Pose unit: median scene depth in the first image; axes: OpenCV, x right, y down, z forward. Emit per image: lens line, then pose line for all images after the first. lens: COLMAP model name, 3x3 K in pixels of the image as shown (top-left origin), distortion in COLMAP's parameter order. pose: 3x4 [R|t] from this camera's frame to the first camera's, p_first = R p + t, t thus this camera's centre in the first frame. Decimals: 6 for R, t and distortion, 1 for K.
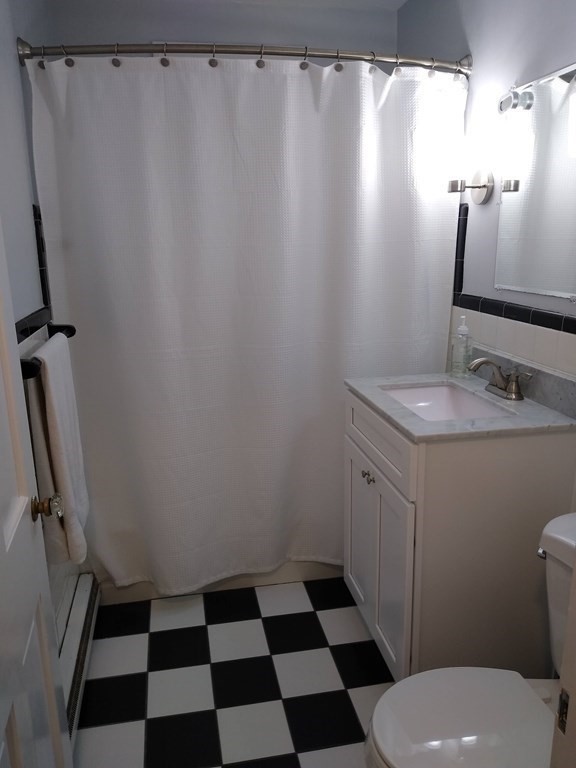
lens RADIAL K [[603.4, 0, 285.7], [0, 603.4, 382.5], [0, 0, 1]] dist [0.051384, -0.074071]
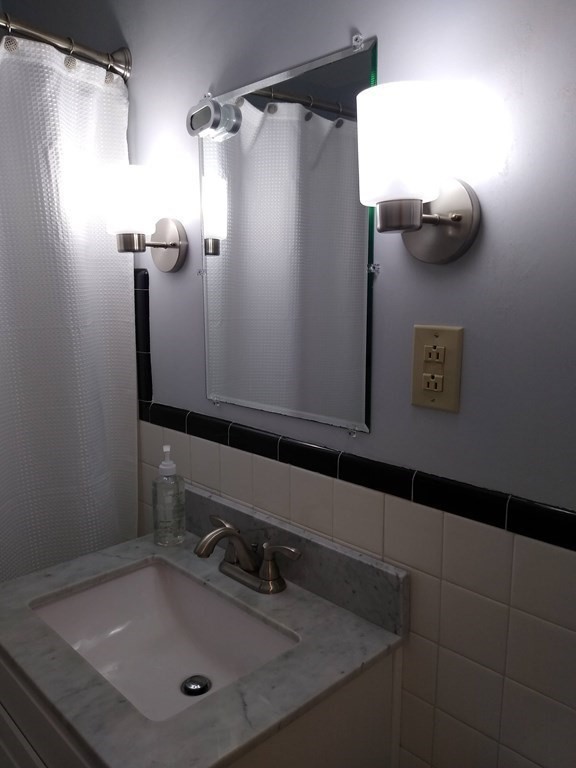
lens RADIAL K [[603.4, 0, 289.6], [0, 603.4, 381.1], [0, 0, 1]] dist [0.051384, -0.074071]
pose [[0.835325, -0.078252, 0.544159, 0.065885], [0.123264, 0.991276, -0.046670, -0.132840], [-0.535759, 0.106060, 0.837683, 0.405499]]
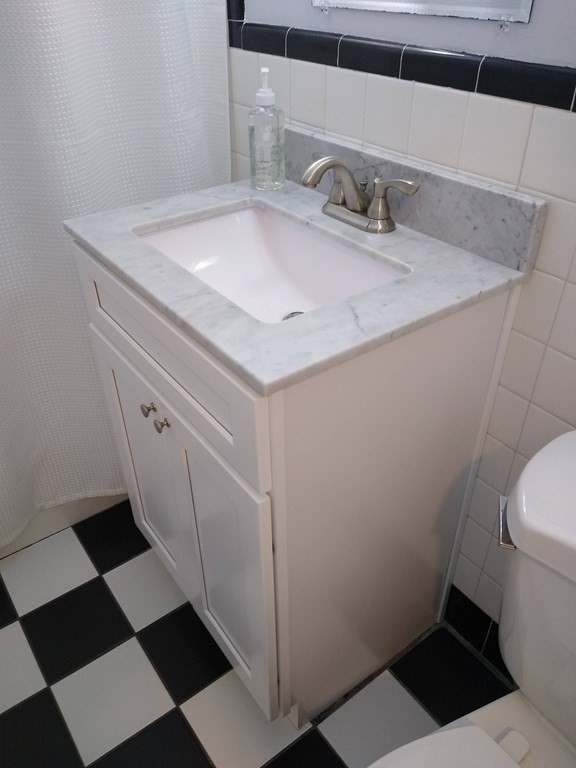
lens RADIAL K [[603.4, 0, 288.2], [0, 603.4, 387.1], [0, 0, 1]] dist [0.051384, -0.074071]
pose [[0.901408, -0.248008, 0.354902, 0.053076], [0.099057, 0.916079, 0.388571, -0.059121], [-0.421487, -0.315105, 0.850328, 0.450794]]
